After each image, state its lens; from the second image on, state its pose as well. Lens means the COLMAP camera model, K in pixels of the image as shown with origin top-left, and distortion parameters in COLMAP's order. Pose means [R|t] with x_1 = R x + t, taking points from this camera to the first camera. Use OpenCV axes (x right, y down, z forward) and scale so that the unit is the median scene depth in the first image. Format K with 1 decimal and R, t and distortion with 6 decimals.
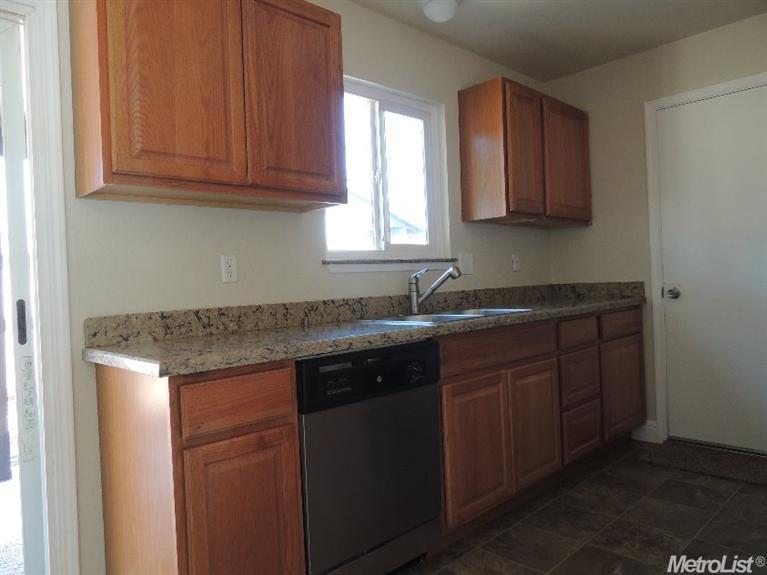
lens RADIAL K [[547.9, 0, 384.6], [0, 547.9, 285.0], [0, 0, 1]] dist [-0.009743, -0.002239]
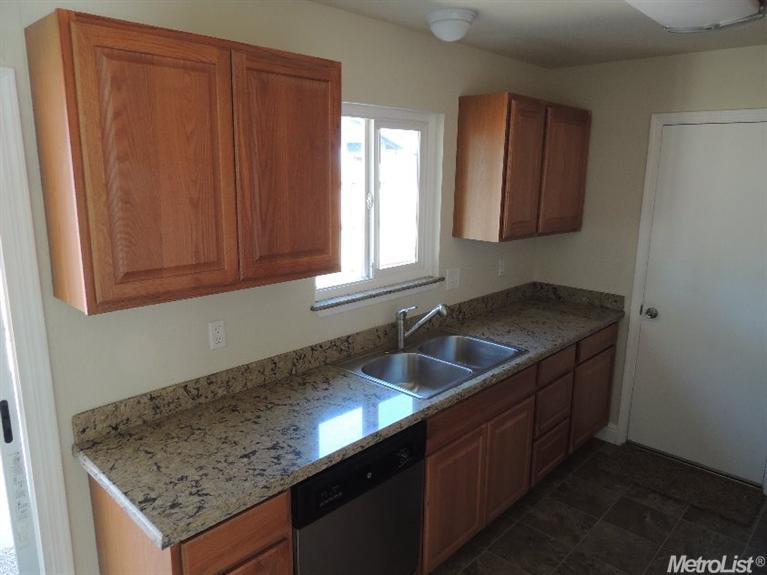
lens RADIAL K [[547.9, 0, 384.6], [0, 547.9, 285.0], [0, 0, 1]] dist [-0.009743, -0.002239]
pose [[0.997385, 0.042020, 0.058796, -0.040301], [-0.053205, 0.977541, 0.203920, -0.276877], [-0.048907, -0.206515, 0.977220, 0.045183]]
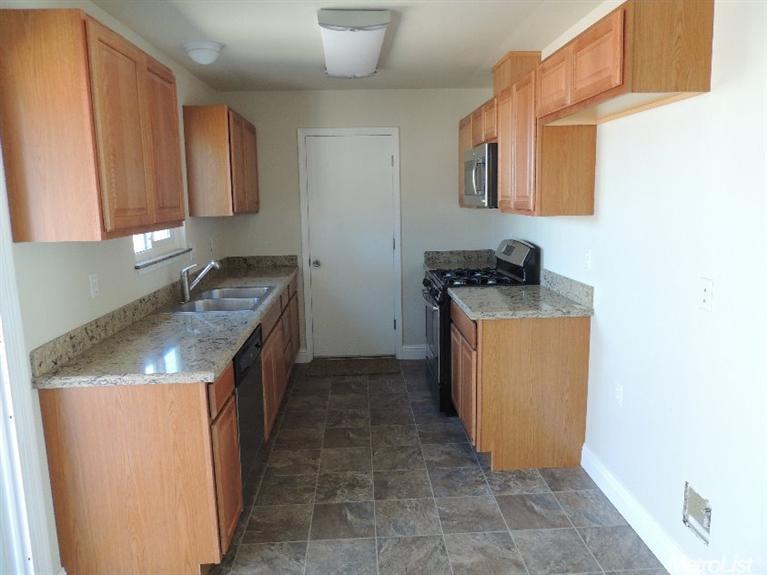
lens RADIAL K [[556.9, 0, 383.1], [0, 556.9, 284.6], [0, 0, 1]] dist [0.000297, 0.000765]
pose [[0.659647, -0.092521, 0.745859, -0.631064], [-0.003499, 0.992005, 0.126148, -0.152110], [-0.751568, -0.085823, 0.654049, -0.180678]]
